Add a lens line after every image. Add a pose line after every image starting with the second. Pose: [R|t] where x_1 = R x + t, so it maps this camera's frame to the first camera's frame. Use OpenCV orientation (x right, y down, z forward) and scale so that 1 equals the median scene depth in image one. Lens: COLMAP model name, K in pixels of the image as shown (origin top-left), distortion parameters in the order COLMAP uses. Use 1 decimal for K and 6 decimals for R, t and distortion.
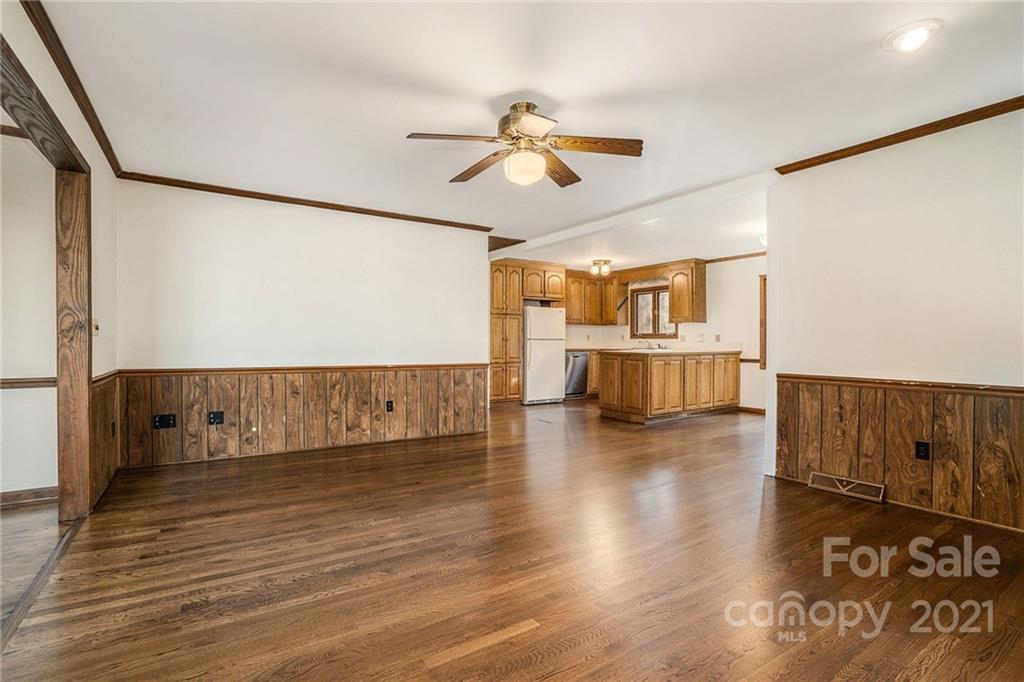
lens RADIAL K [[481.6, 0, 512.5], [0, 481.6, 342.5], [0, 0, 1]] dist [-0.042942, 0.010601]
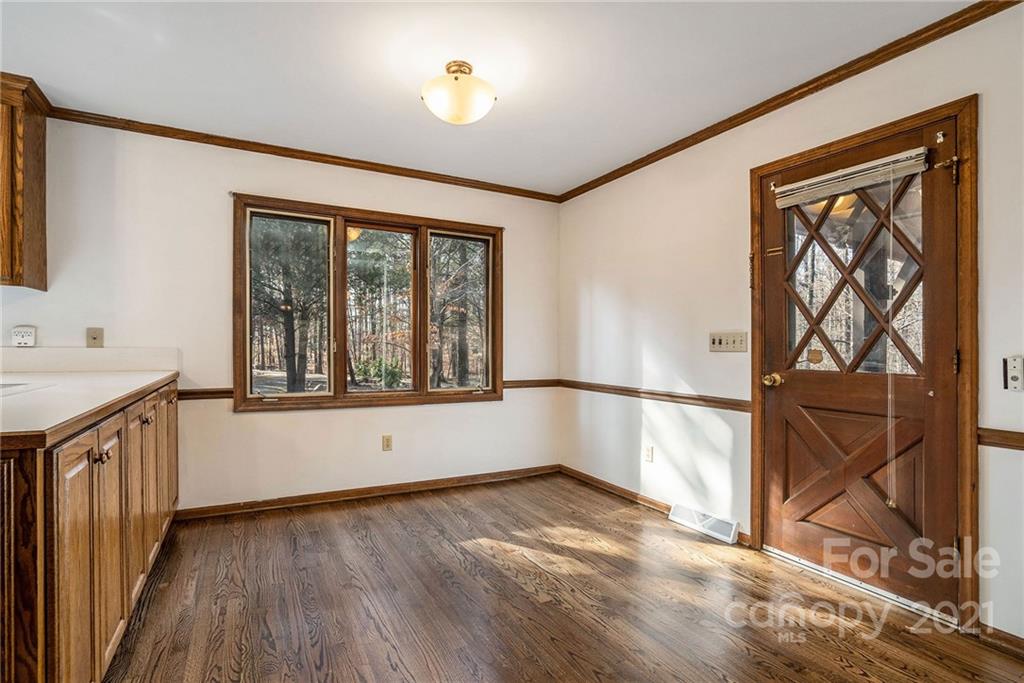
lens RADIAL K [[481.6, 0, 496.8], [0, 481.6, 352.4], [0, 0, 1]] dist [-0.042942, 0.010601]
pose [[0.103904, -0.015344, 0.994469, 0.105534], [-0.009015, 0.999825, 0.016369, -0.006298], [-0.994547, -0.010666, 0.103747, 0.633751]]
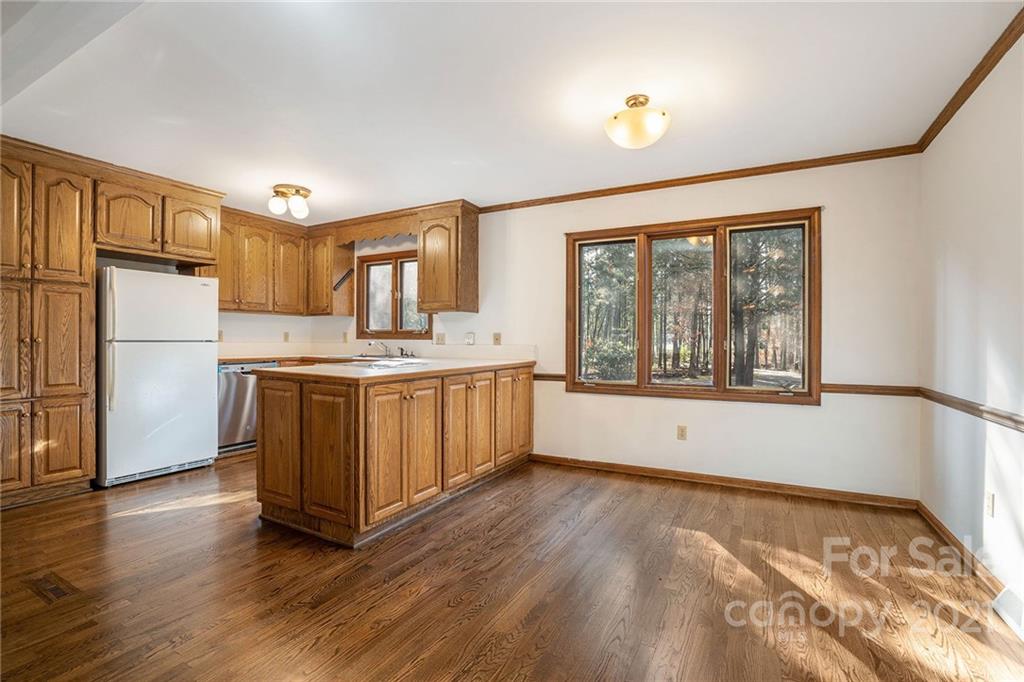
lens RADIAL K [[481.6, 0, 509.0], [0, 481.6, 340.5], [0, 0, 1]] dist [-0.042942, 0.010601]
pose [[0.886805, -0.000691, 0.462142, 0.157556], [-0.000012, 0.999999, 0.001517, -0.007738], [-0.462143, -0.001351, 0.886804, 0.439756]]
